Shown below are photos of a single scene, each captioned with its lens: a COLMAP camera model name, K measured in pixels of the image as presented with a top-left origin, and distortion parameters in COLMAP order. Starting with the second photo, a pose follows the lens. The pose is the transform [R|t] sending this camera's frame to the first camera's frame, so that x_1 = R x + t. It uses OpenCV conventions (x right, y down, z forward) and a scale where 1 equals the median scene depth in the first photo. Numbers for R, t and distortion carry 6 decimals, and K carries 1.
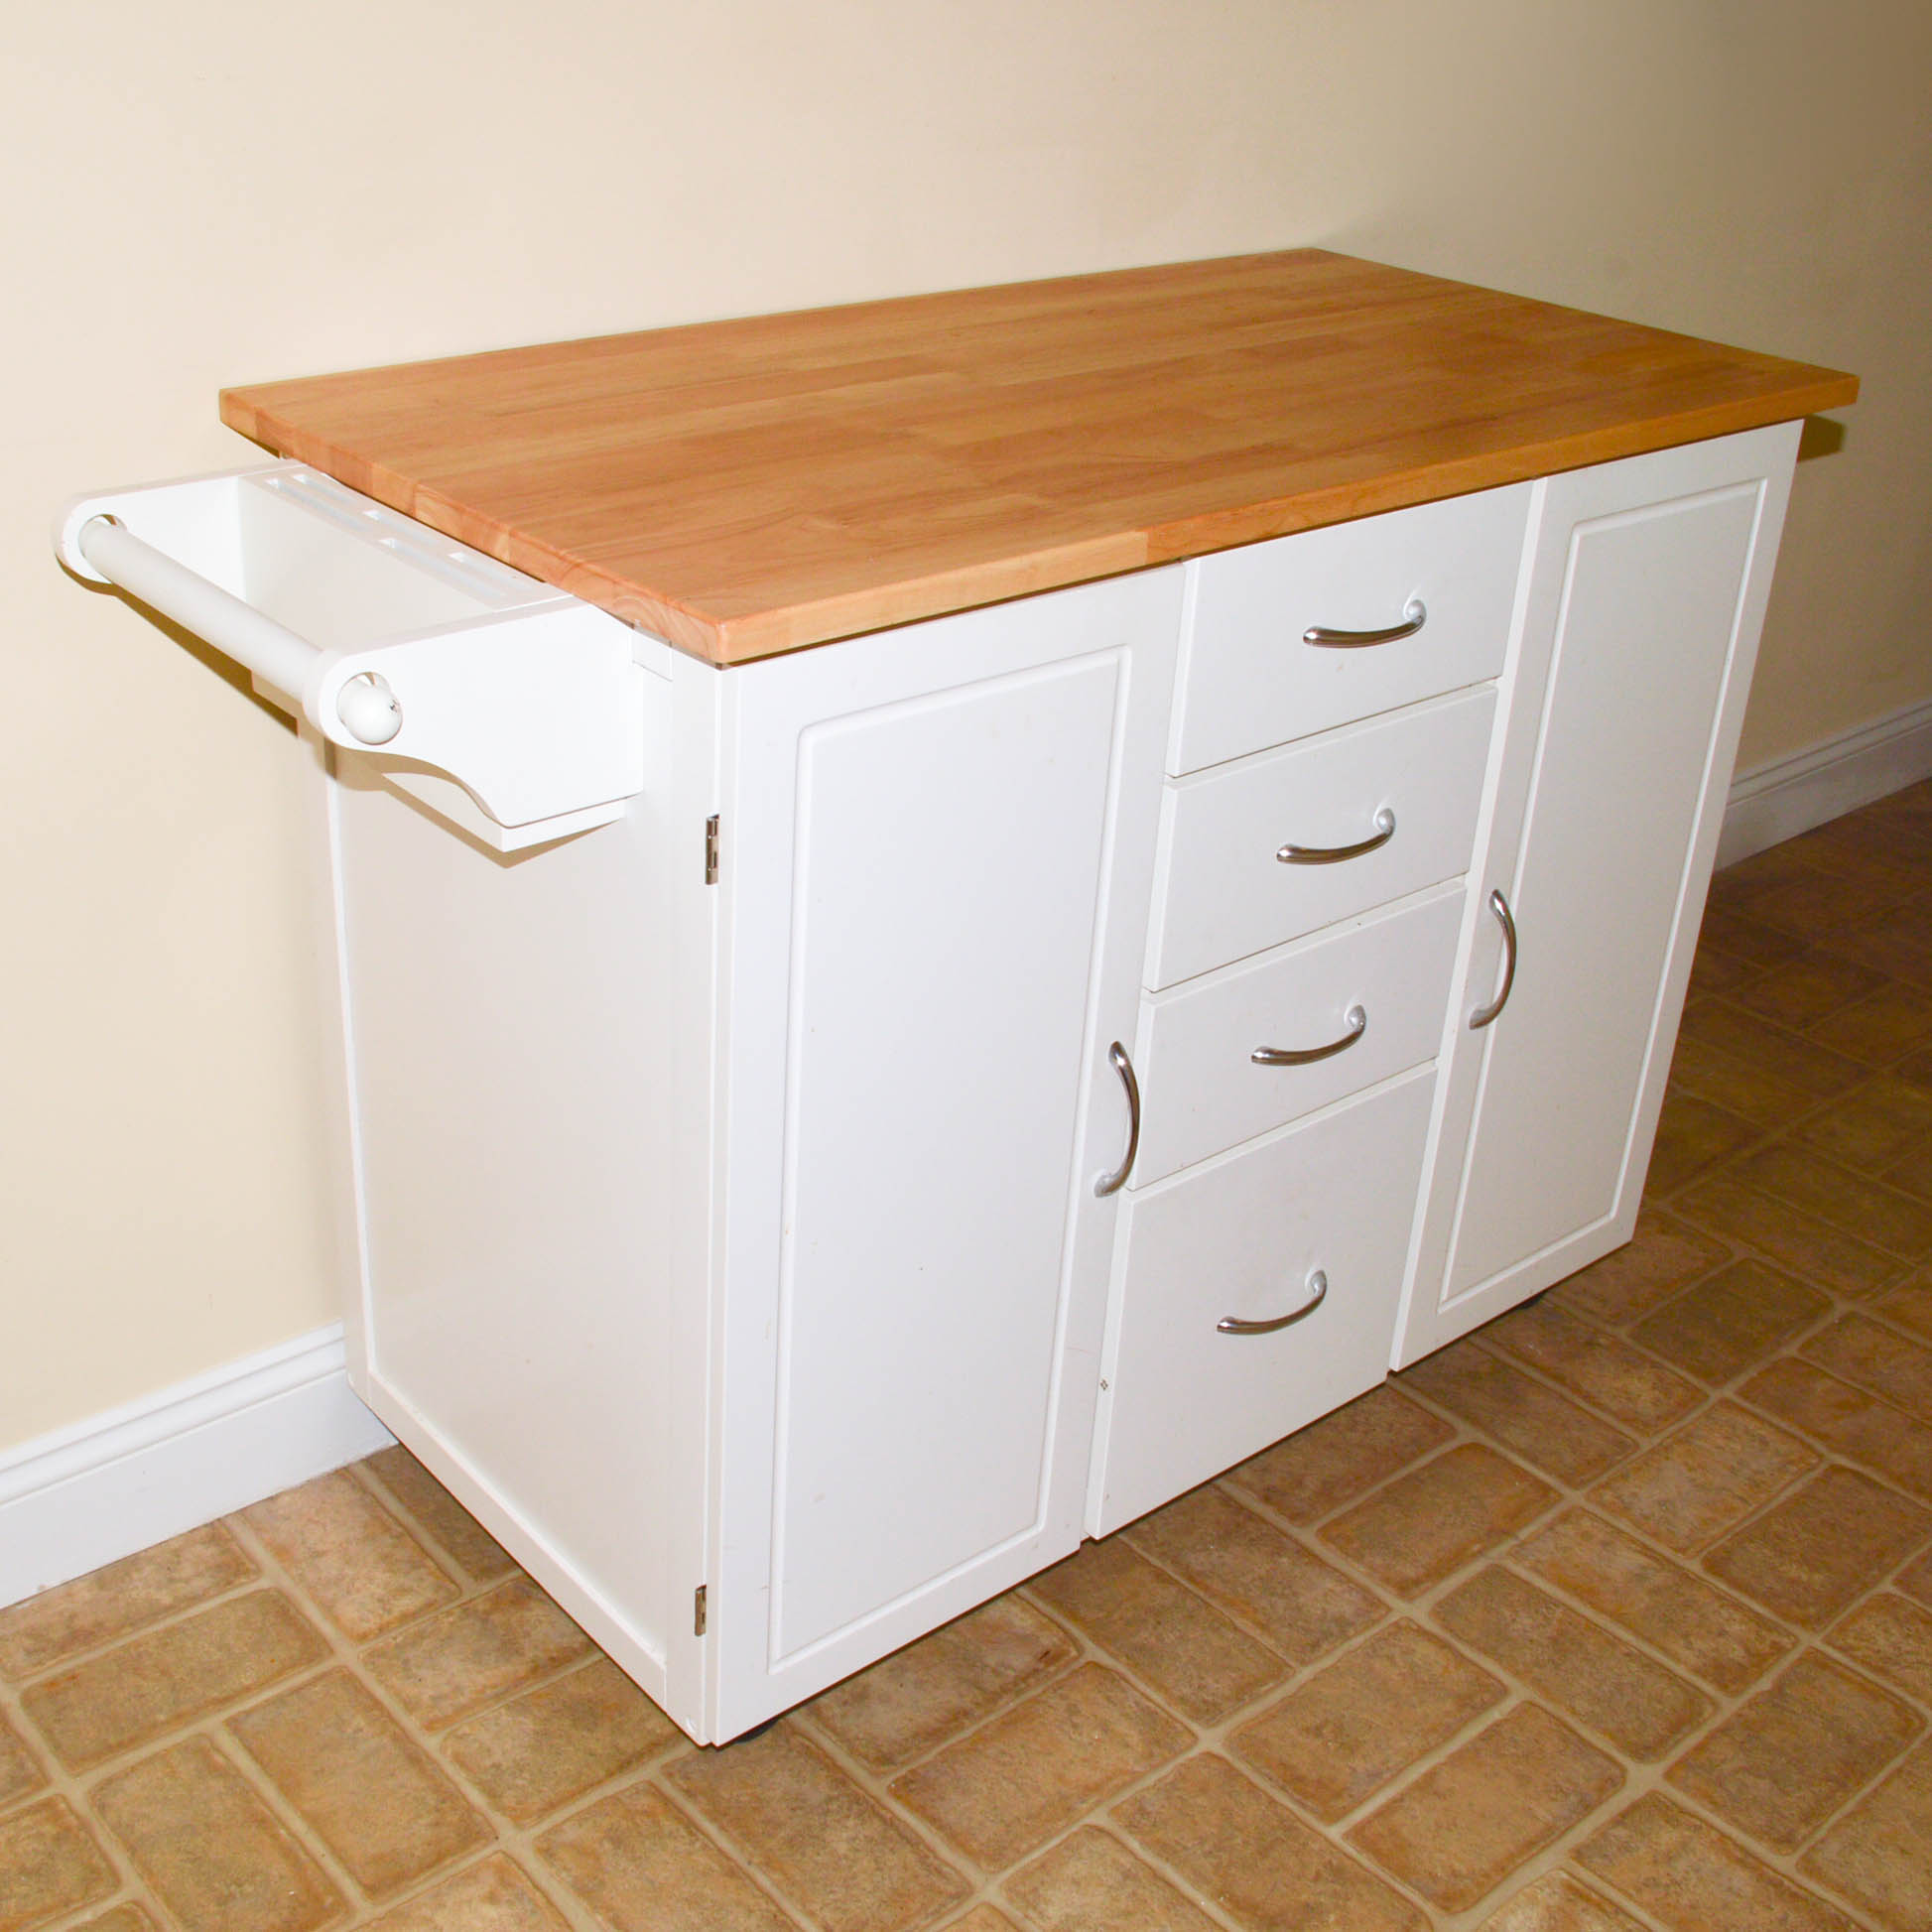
lens RADIAL K [[2412.0, 0, 859.6], [0, 2412.0, 962.8], [0, 0, 1]] dist [-0.078272, -0.012616]
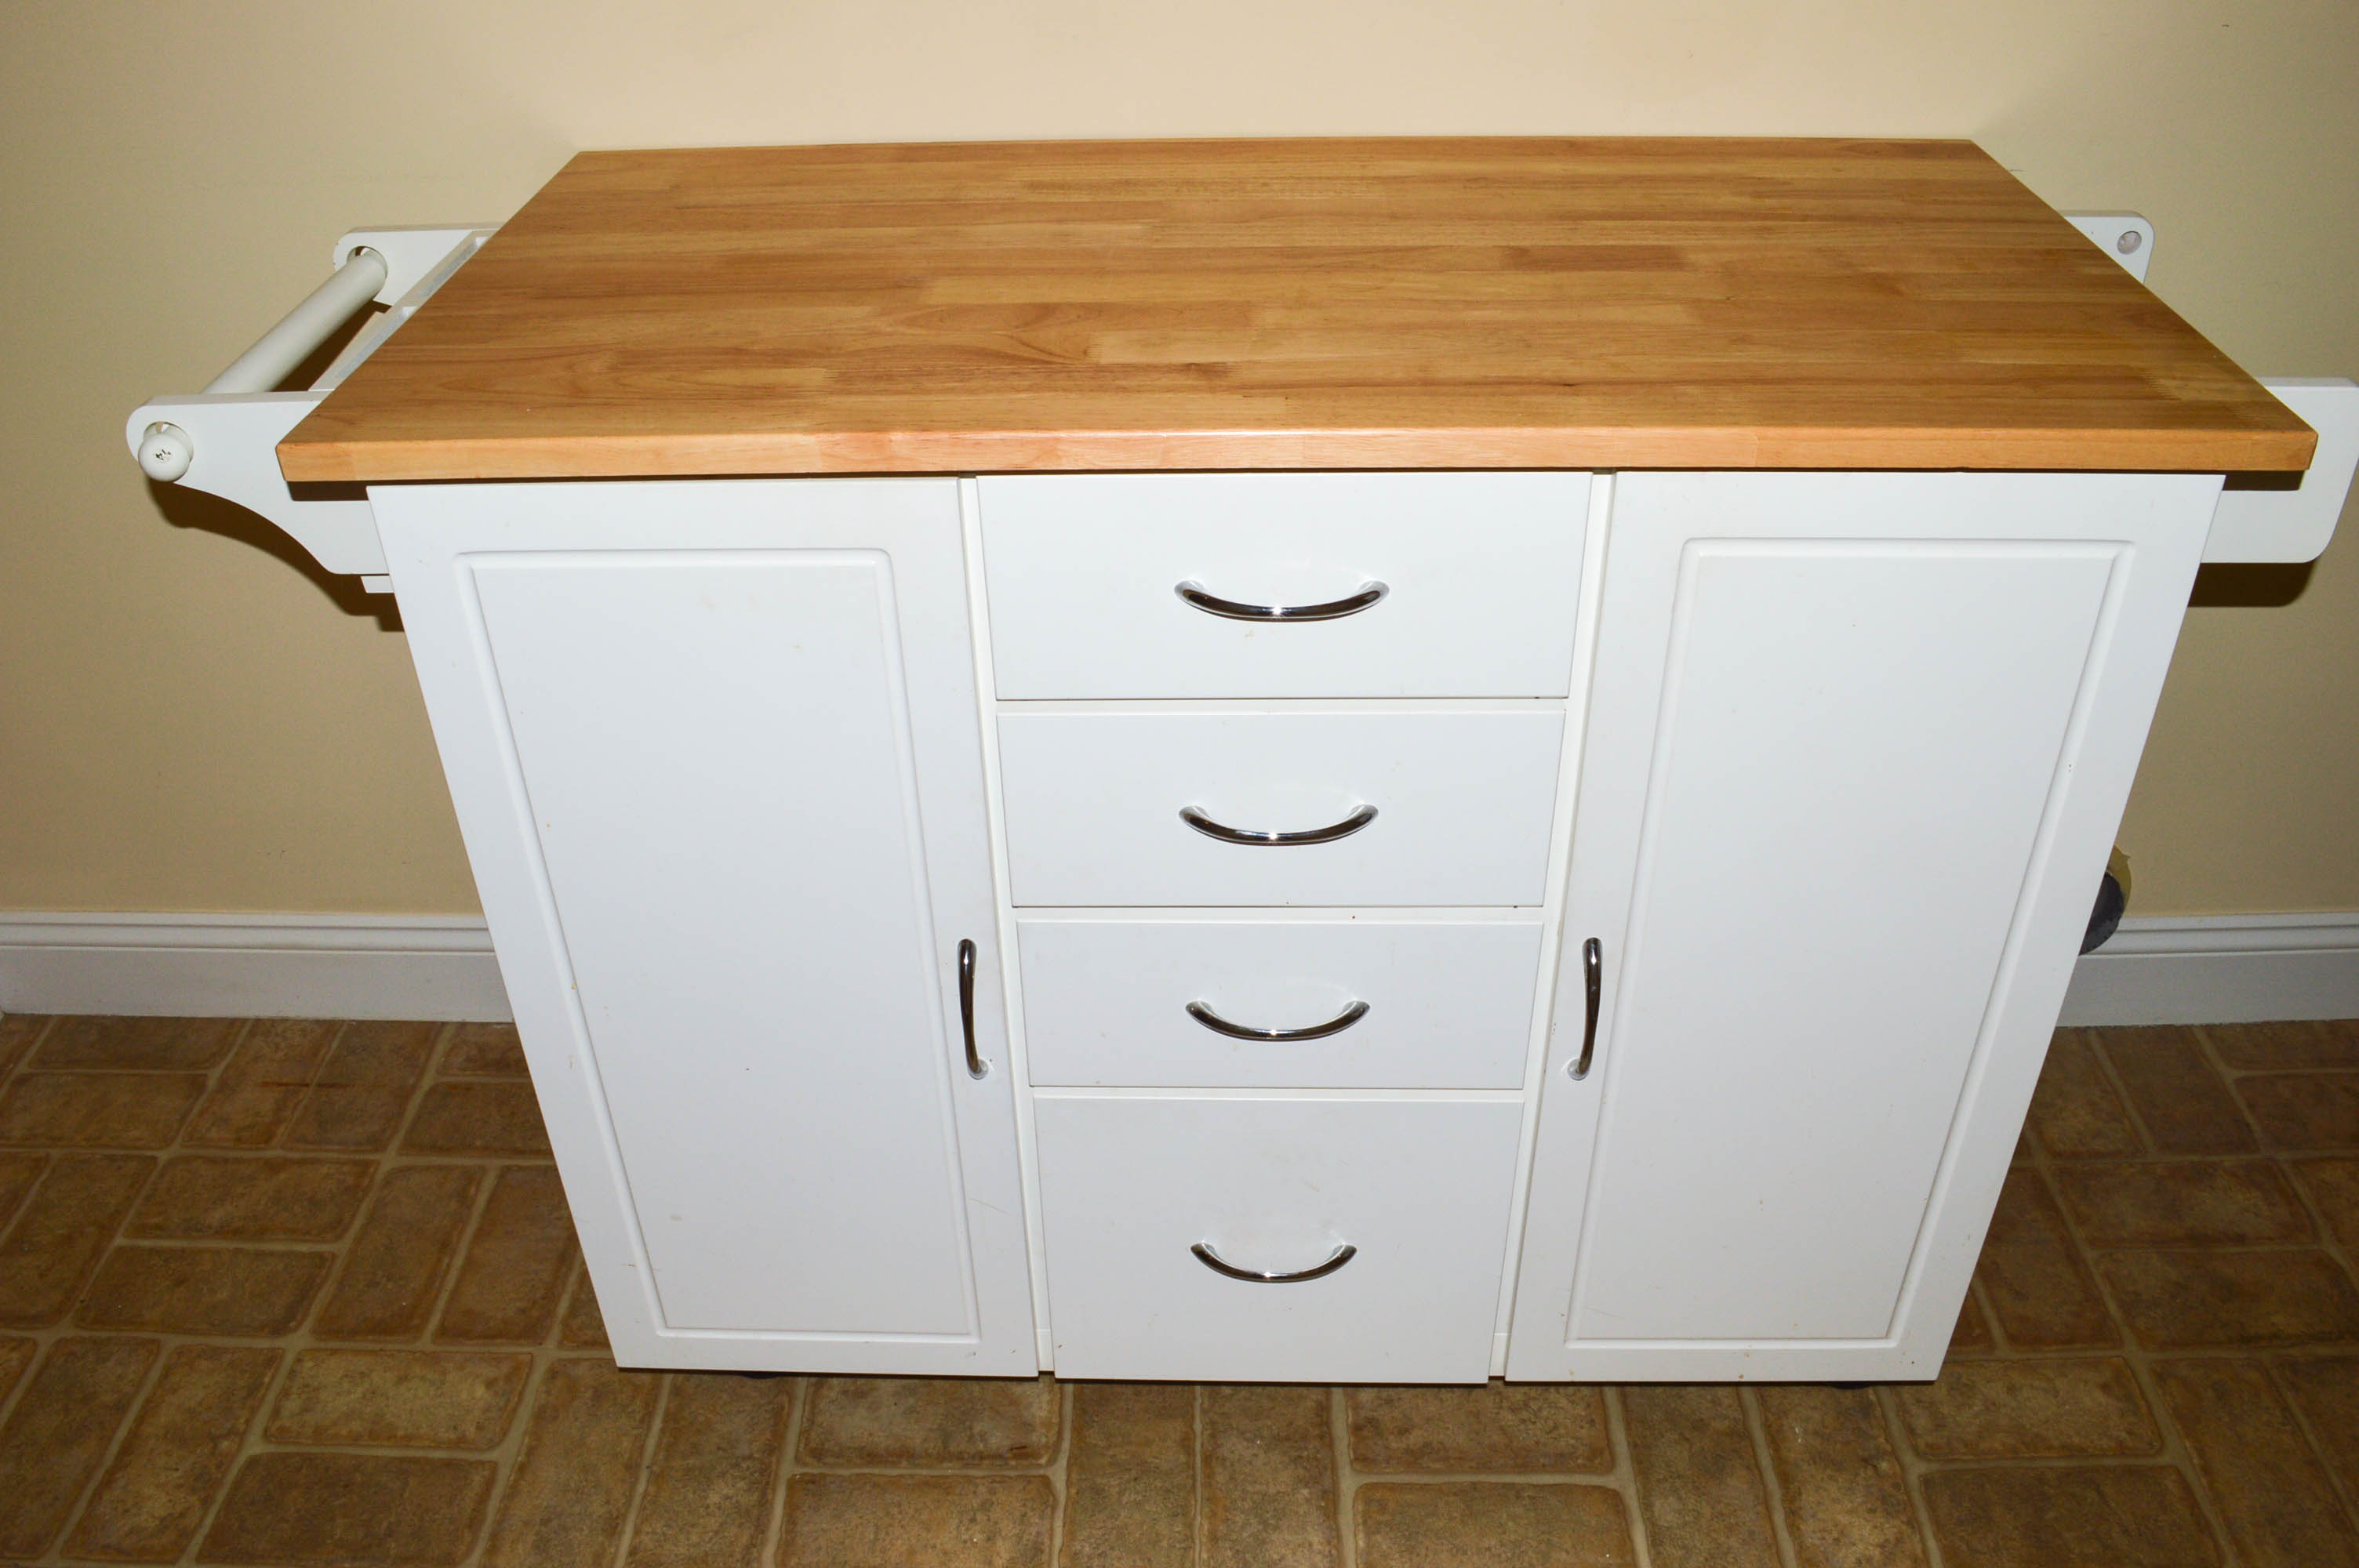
lens RADIAL K [[1884.0, 0, 1170.0], [0, 1884.0, 780.5], [0, 0, 1]] dist [-0.088239, 0.015388]
pose [[0.753687, 0.321925, -0.572993, 0.527227], [-0.253195, 0.946753, 0.198875, -0.181109], [0.606505, -0.004811, 0.795065, 0.398087]]
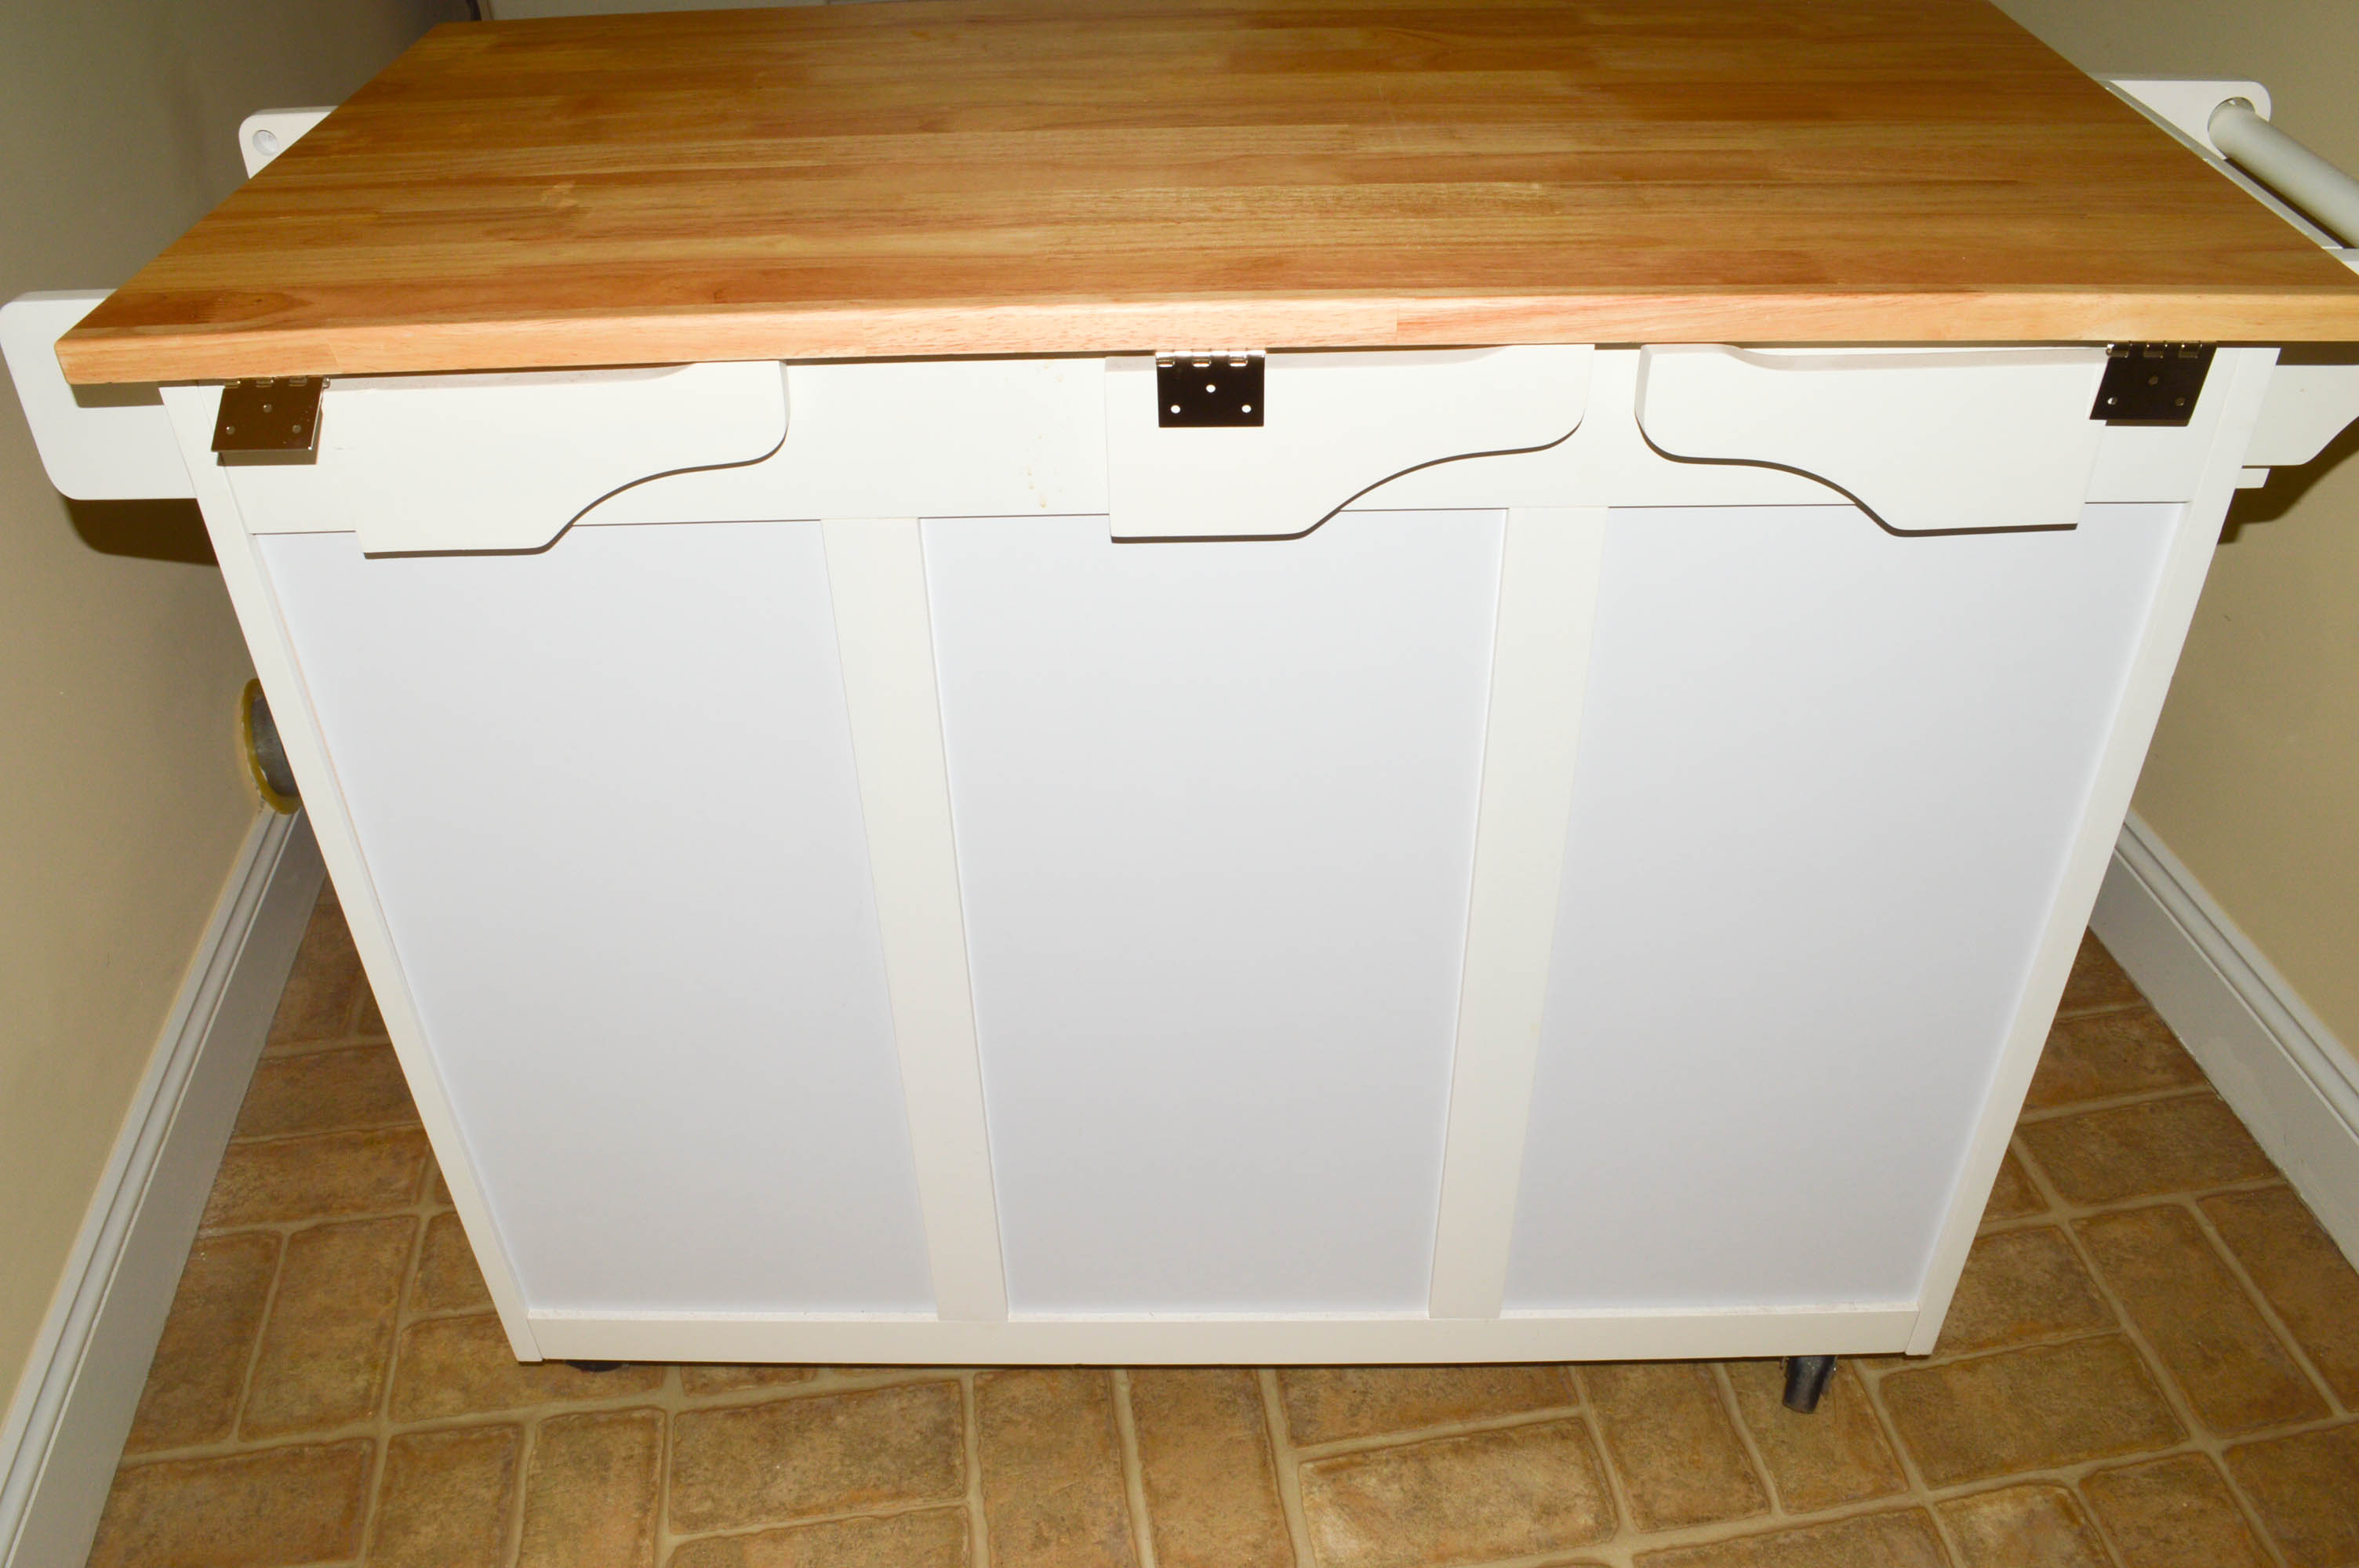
lens RADIAL K [[1884.0, 0, 1170.0], [0, 1884.0, 780.5], [0, 0, 1]] dist [-0.088239, 0.015388]
pose [[-0.768485, -0.394725, 0.503610, -0.284585], [0.287155, 0.490599, 0.822712, -0.635443], [-0.571815, 0.776856, -0.263671, 1.306604]]
